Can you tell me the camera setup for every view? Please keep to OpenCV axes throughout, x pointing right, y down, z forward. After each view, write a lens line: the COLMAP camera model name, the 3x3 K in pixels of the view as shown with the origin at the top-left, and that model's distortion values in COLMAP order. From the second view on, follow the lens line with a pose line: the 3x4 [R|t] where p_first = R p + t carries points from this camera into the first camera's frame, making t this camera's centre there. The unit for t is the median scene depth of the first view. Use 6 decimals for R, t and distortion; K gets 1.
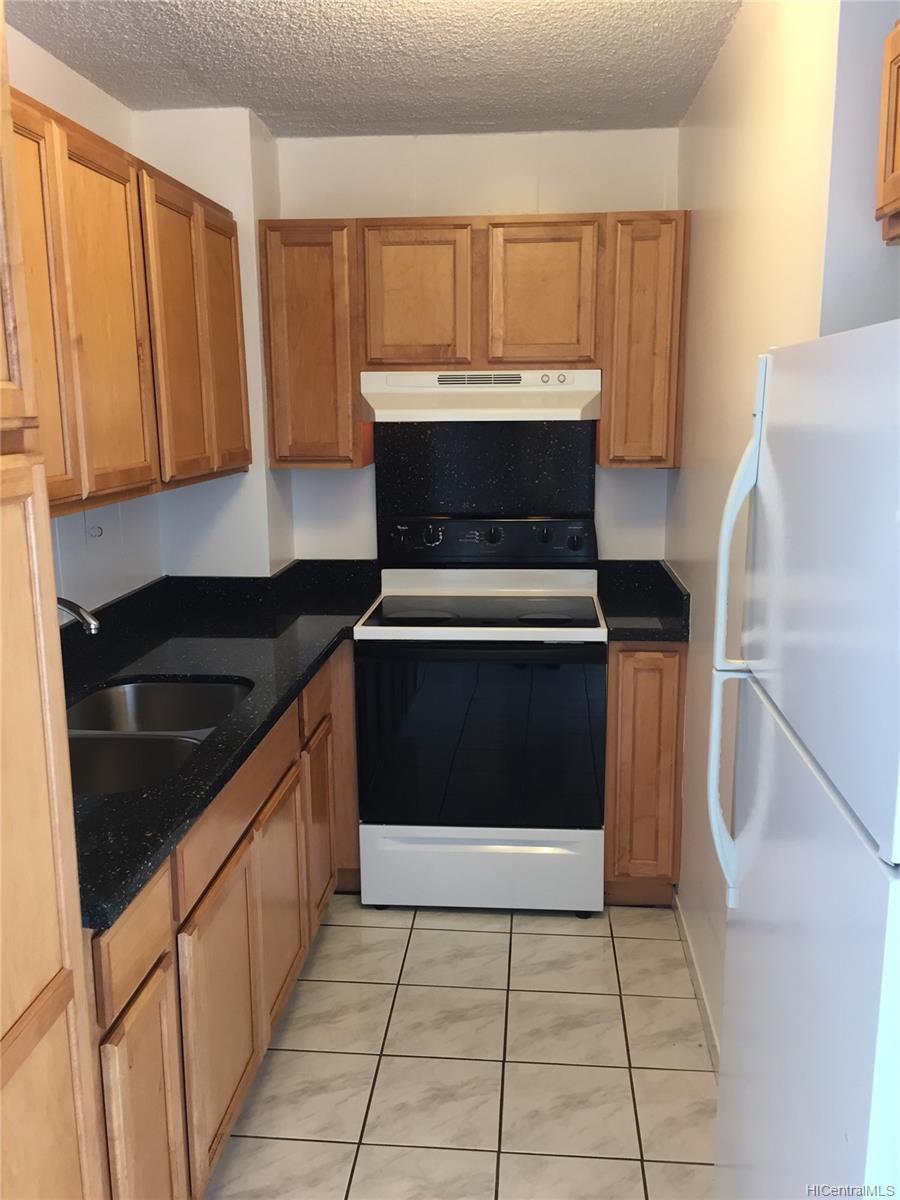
lens RADIAL K [[1024.4, 0, 450.2], [0, 1024.4, 598.1], [0, 0, 1]] dist [0.070562, -0.103689]
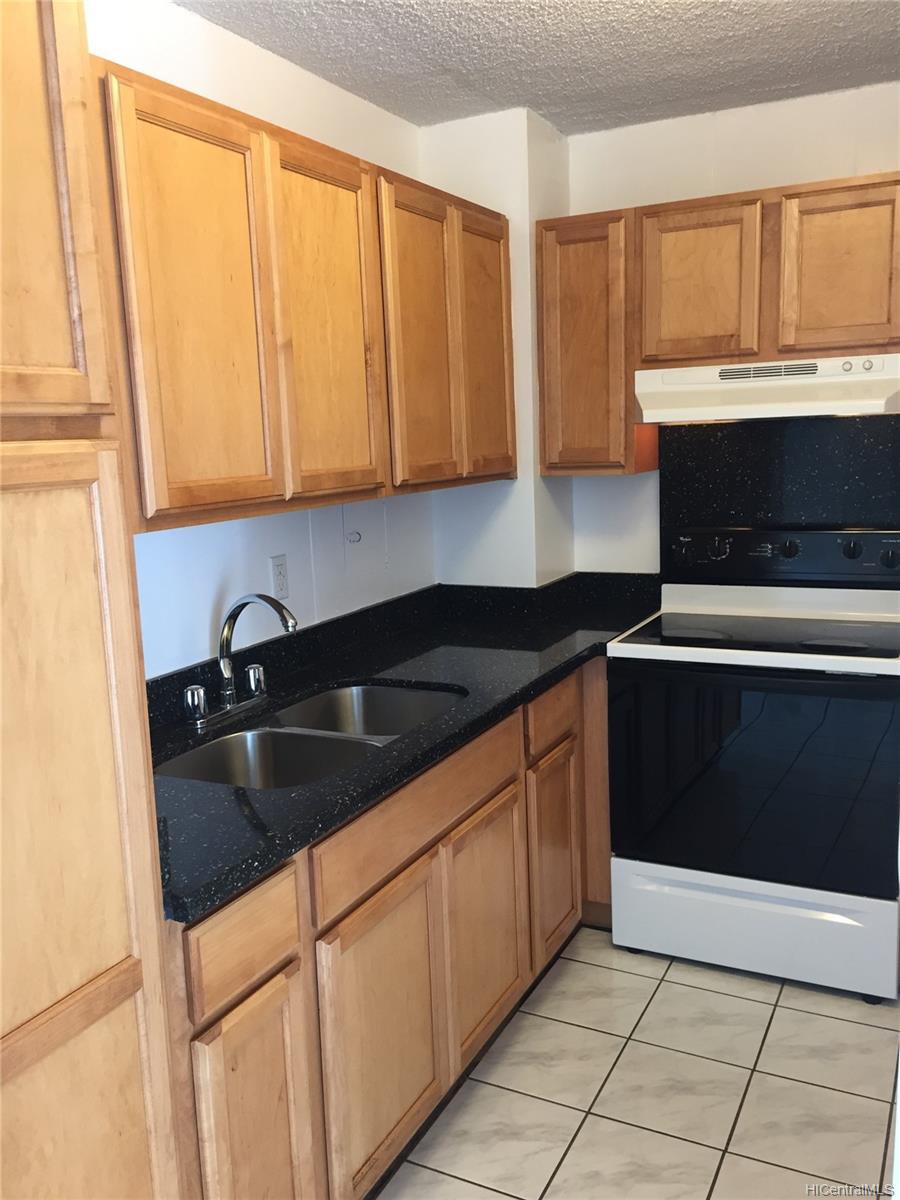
lens RADIAL K [[1024.4, 0, 445.5], [0, 1024.4, 599.4], [0, 0, 1]] dist [0.070562, -0.103689]
pose [[0.925661, 0.033192, -0.376896, 0.136649], [-0.040920, 0.999084, -0.012512, 0.007060], [0.376136, 0.027004, 0.926171, 0.091384]]
